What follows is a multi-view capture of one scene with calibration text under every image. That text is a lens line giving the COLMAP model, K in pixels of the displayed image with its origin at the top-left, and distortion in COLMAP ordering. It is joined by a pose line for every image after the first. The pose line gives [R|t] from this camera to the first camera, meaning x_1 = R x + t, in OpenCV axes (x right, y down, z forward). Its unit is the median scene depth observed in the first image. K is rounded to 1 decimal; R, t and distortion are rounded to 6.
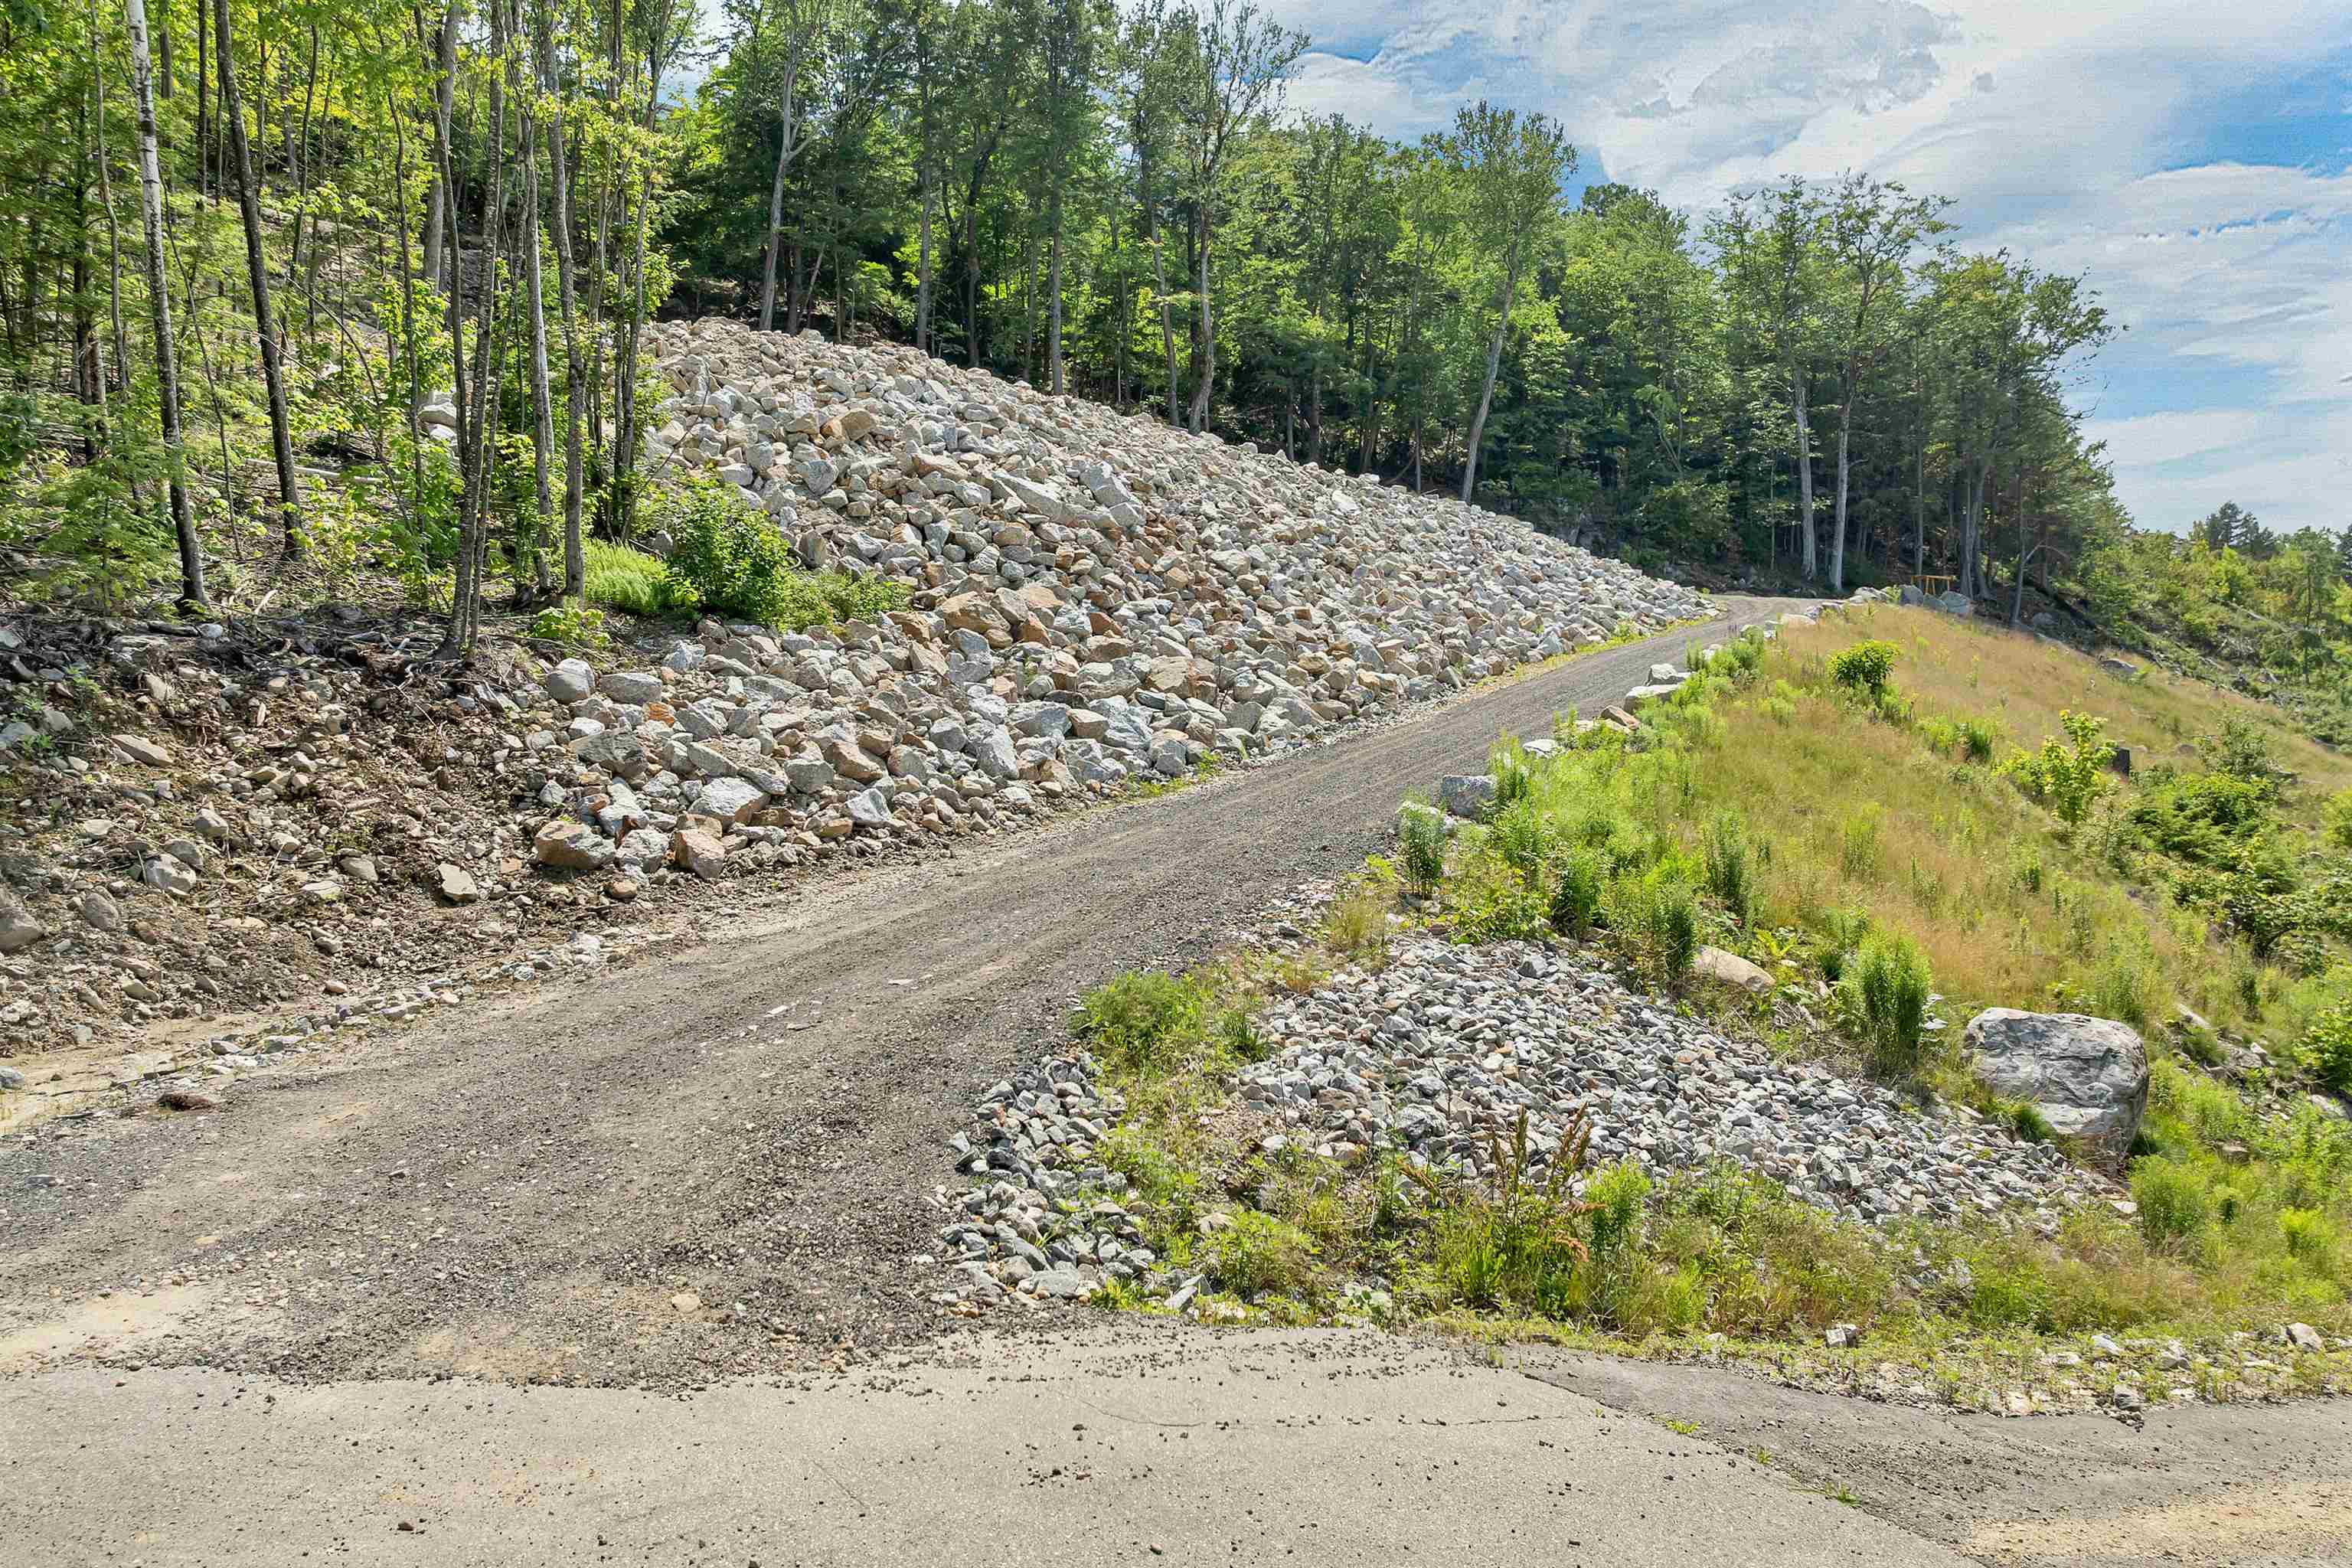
lens RADIAL K [[1665.0, 0, 1176.0], [0, 1665.0, 784.0], [0, 0, 1]] dist [0.000756, 0.000677]
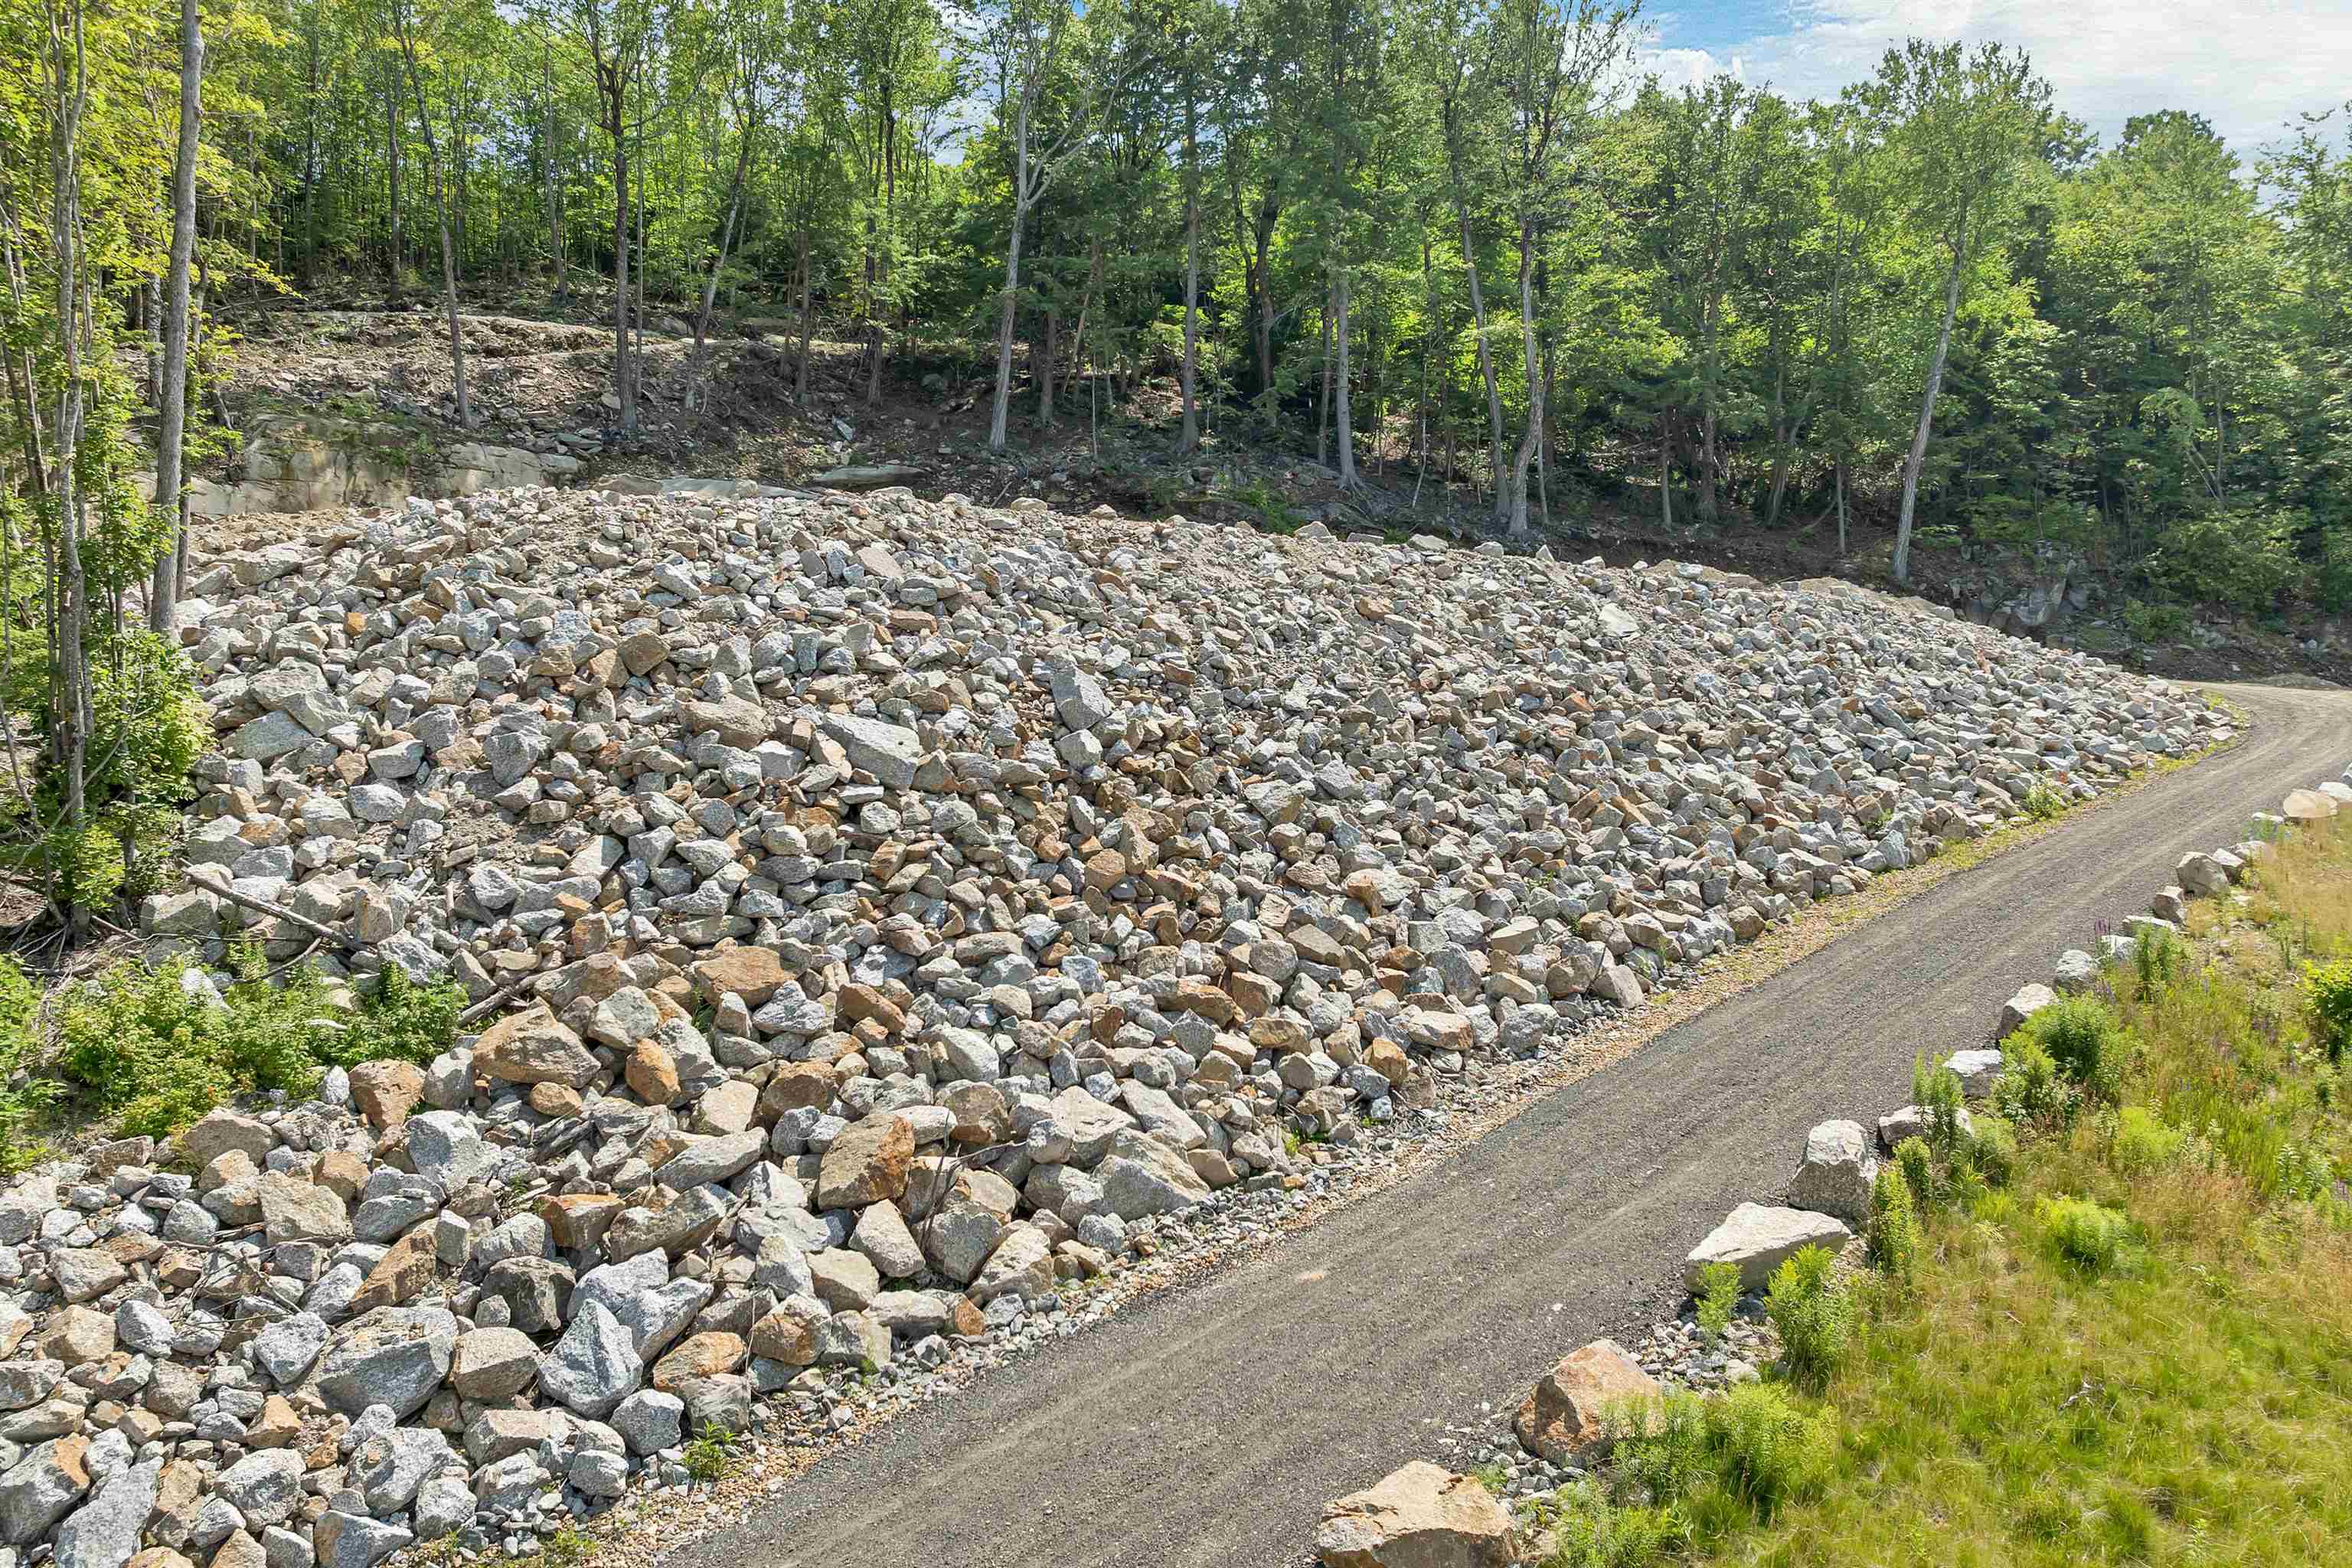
lens RADIAL K [[1736.6, 0, 1213.6], [0, 1736.6, 788.2], [0, 0, 1]] dist [-0.008078, -0.001284]
pose [[0.961637, -0.008787, -0.274183, 0.084768], [0.006719, 0.999941, -0.008478, -0.056506], [0.274241, 0.006310, 0.961640, 0.140666]]
